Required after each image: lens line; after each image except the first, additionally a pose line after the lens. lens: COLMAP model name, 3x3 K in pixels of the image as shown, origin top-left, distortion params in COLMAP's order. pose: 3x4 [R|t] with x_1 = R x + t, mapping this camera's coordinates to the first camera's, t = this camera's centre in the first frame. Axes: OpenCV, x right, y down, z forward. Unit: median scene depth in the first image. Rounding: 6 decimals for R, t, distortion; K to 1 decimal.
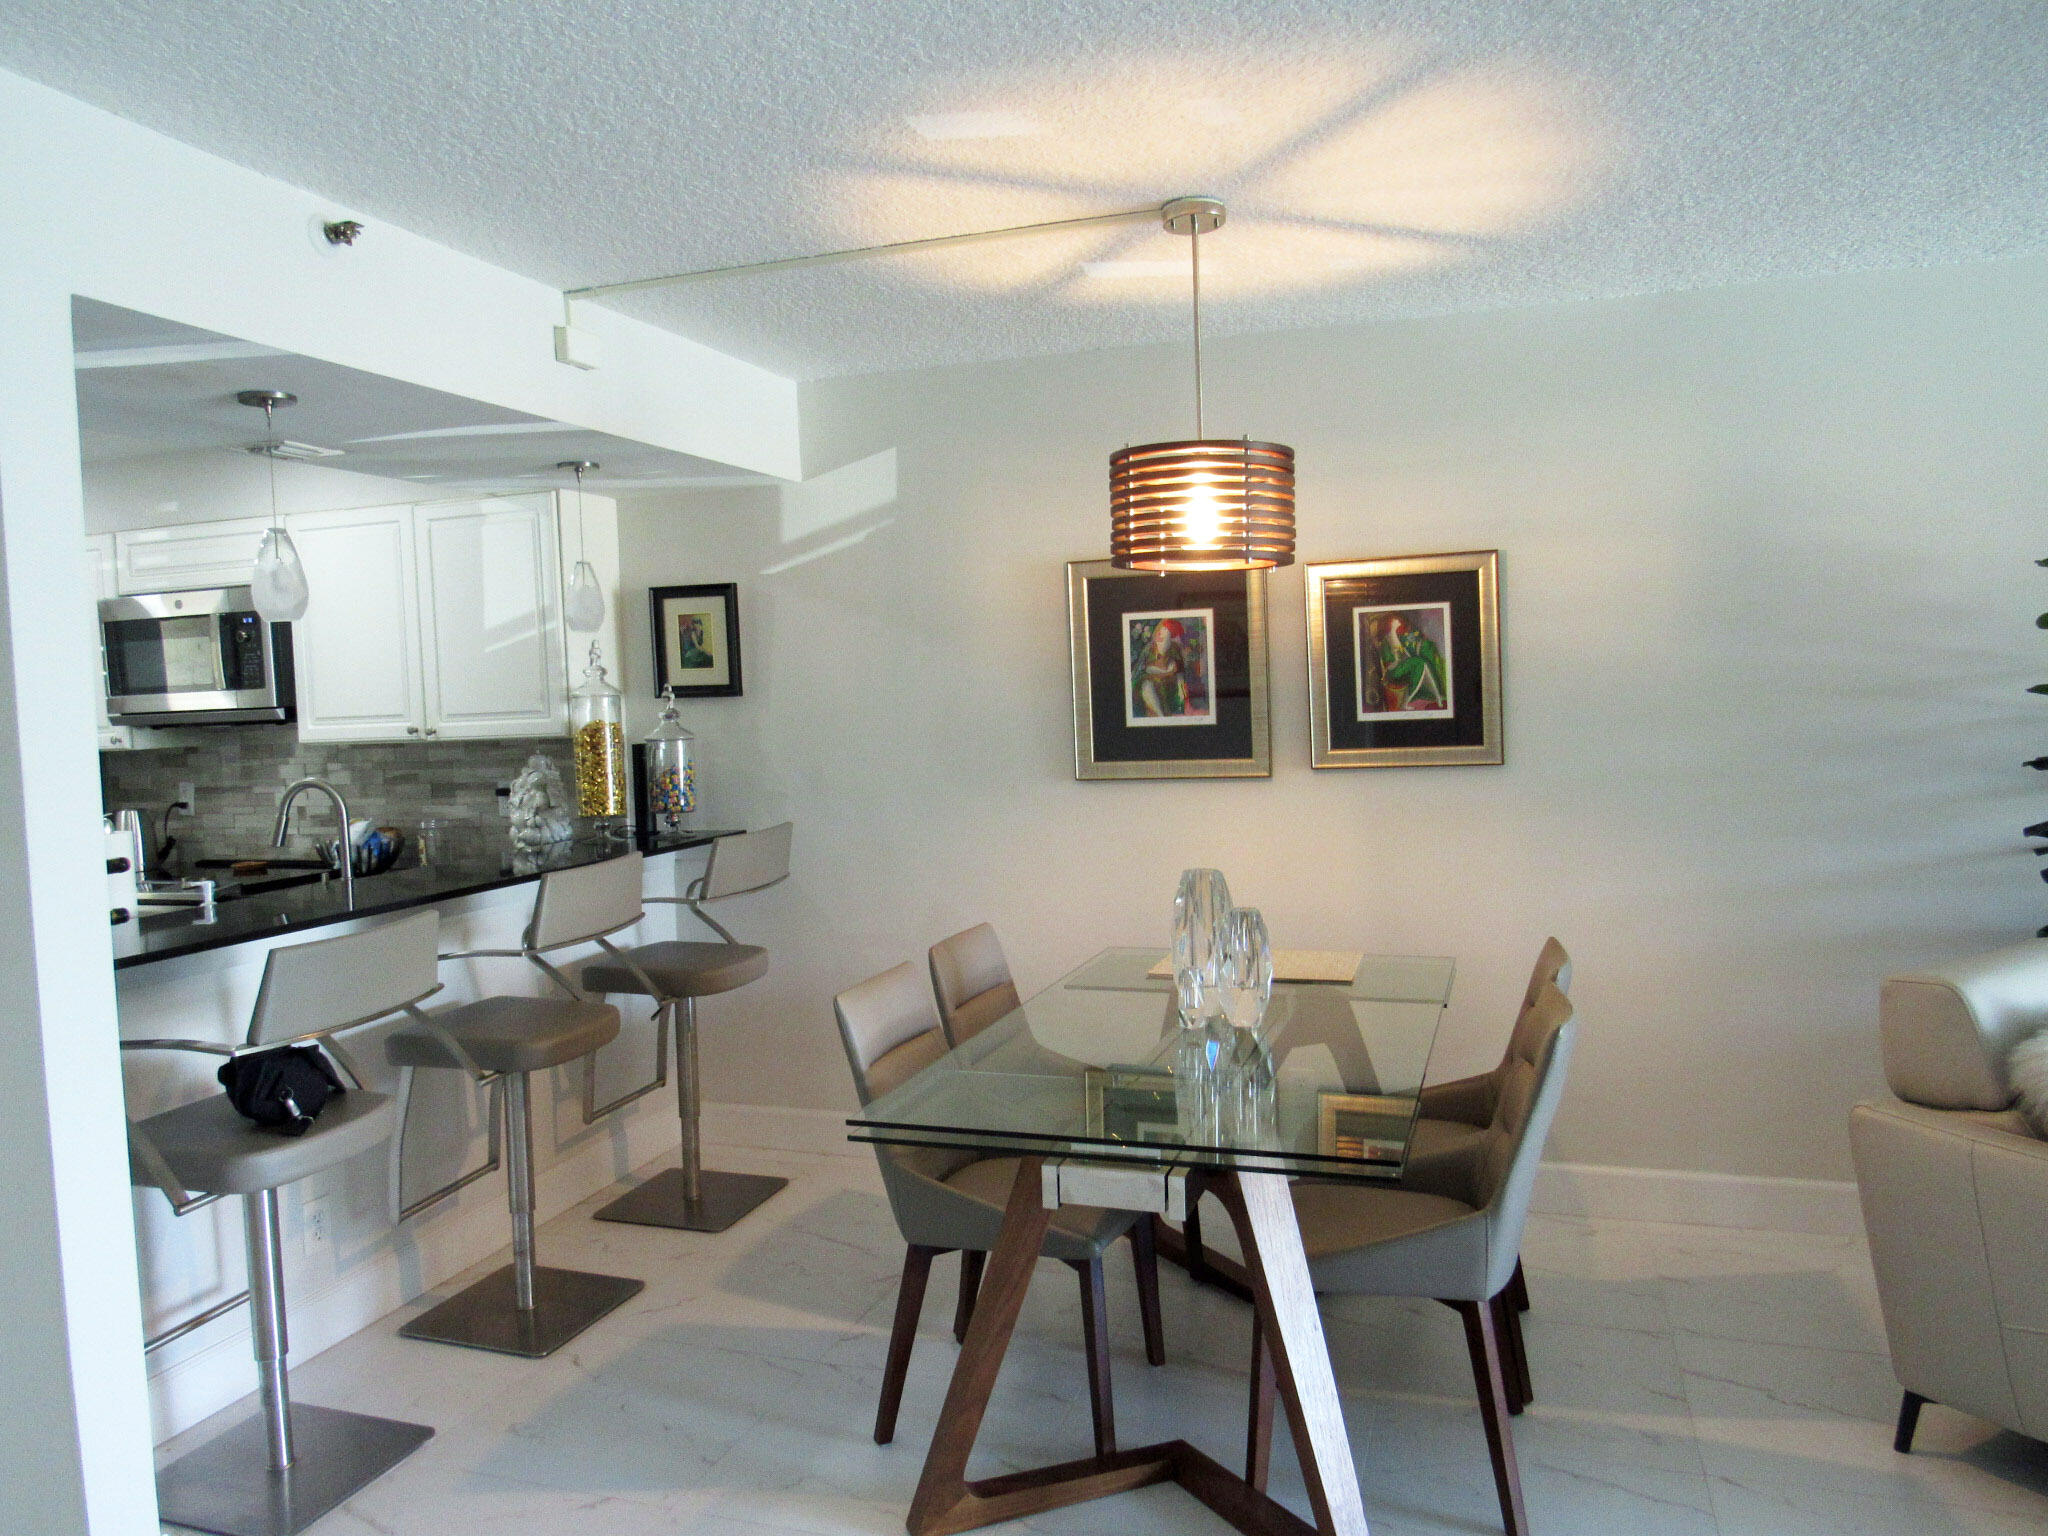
lens RADIAL K [[1465.5, 0, 1028.2], [0, 1465.5, 782.0], [0, 0, 1]] dist [-0.048578, 0.000439]
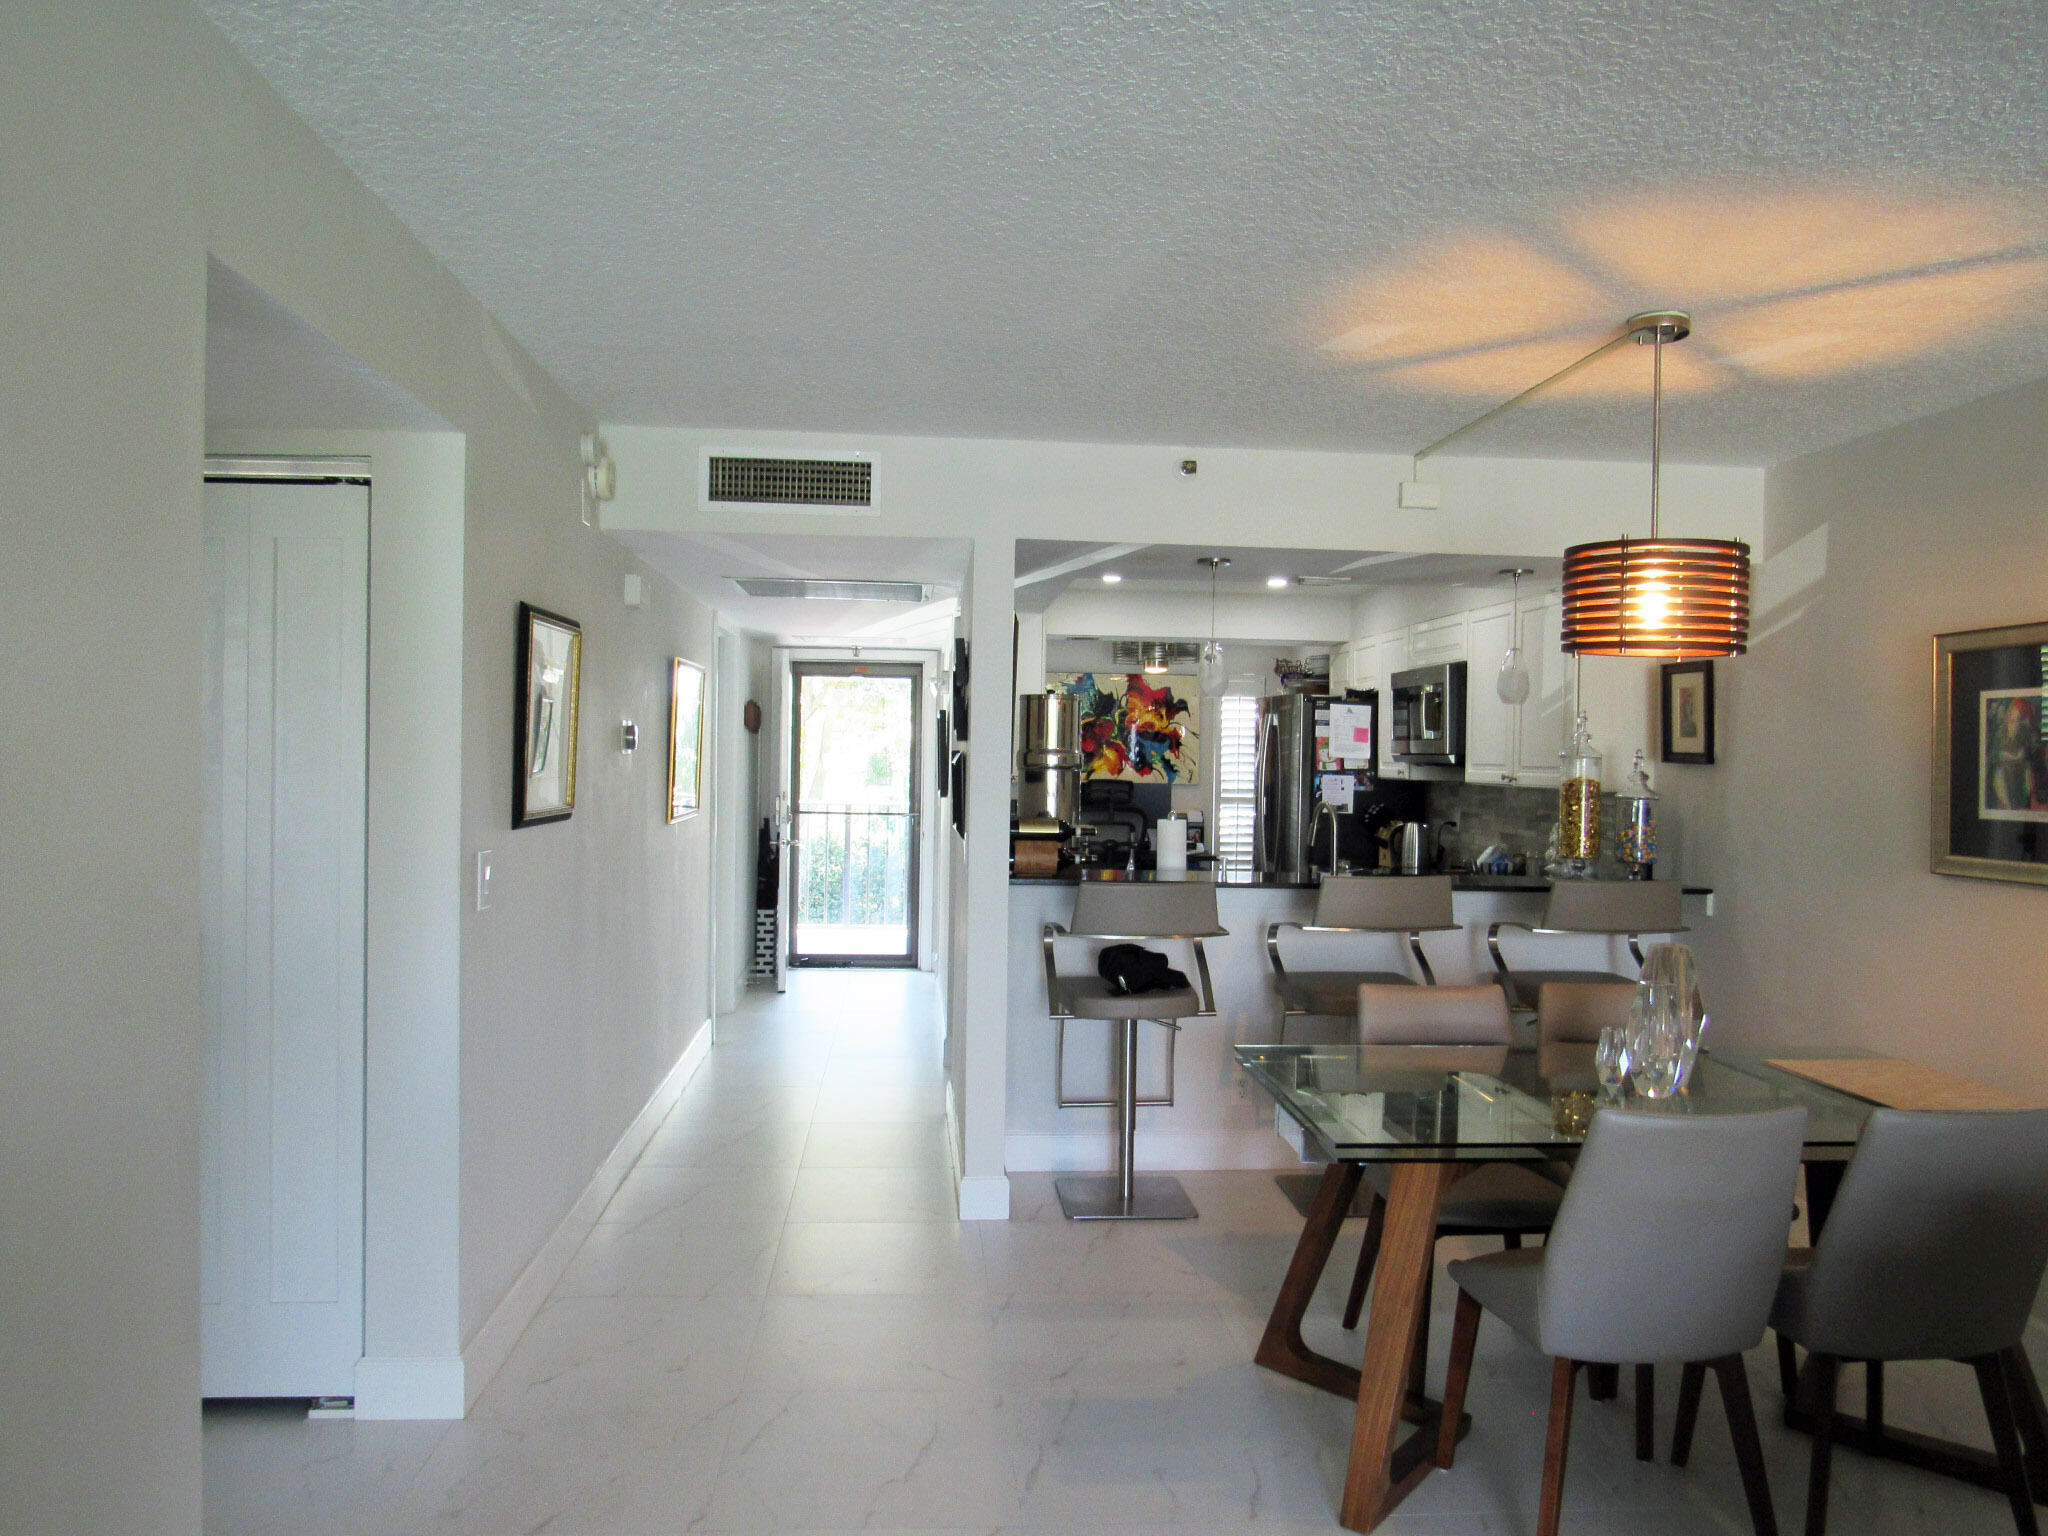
lens RADIAL K [[1467.8, 0, 1023.8], [0, 1467.8, 773.0], [0, 0, 1]] dist [-0.032664, 0.023268]
pose [[0.381027, 0.057129, -0.922797, 0.611150], [-0.096311, 0.995112, 0.021839, -0.026717], [0.919534, 0.080554, 0.384666, 0.117411]]
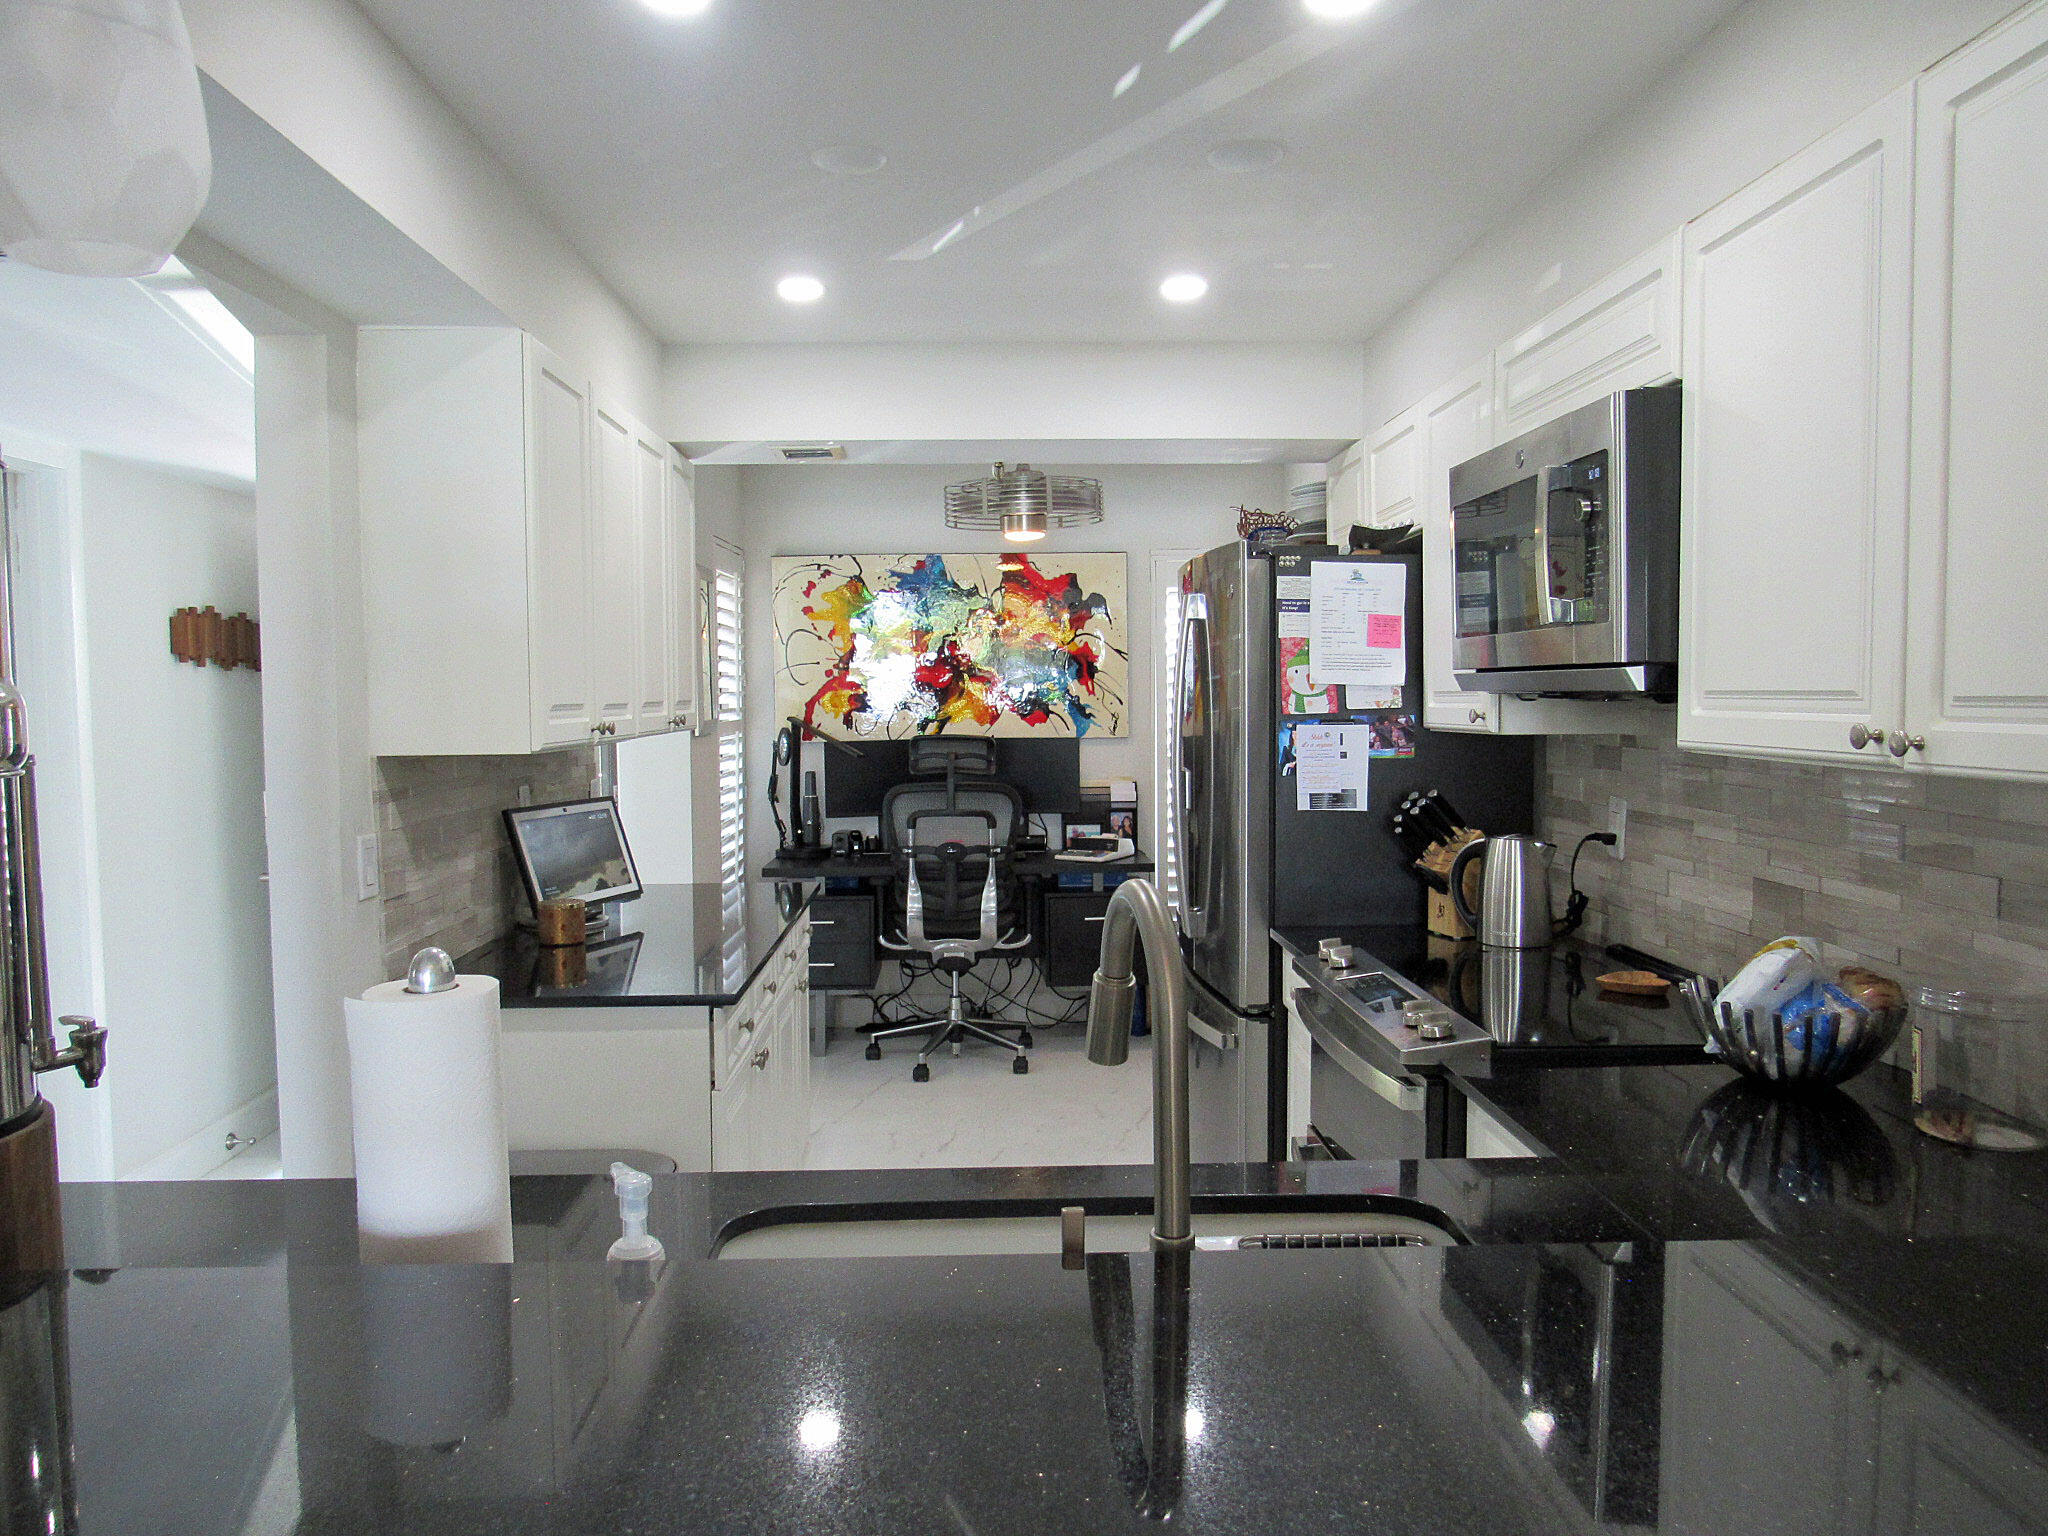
lens RADIAL K [[1467.8, 0, 1023.8], [0, 1467.8, 773.0], [0, 0, 1]] dist [-0.032664, 0.023268]
pose [[0.342490, 0.086905, -0.935493, -0.164863], [-0.068230, 0.995384, 0.067489, -0.037145], [0.937041, 0.040714, 0.346839, 0.696441]]
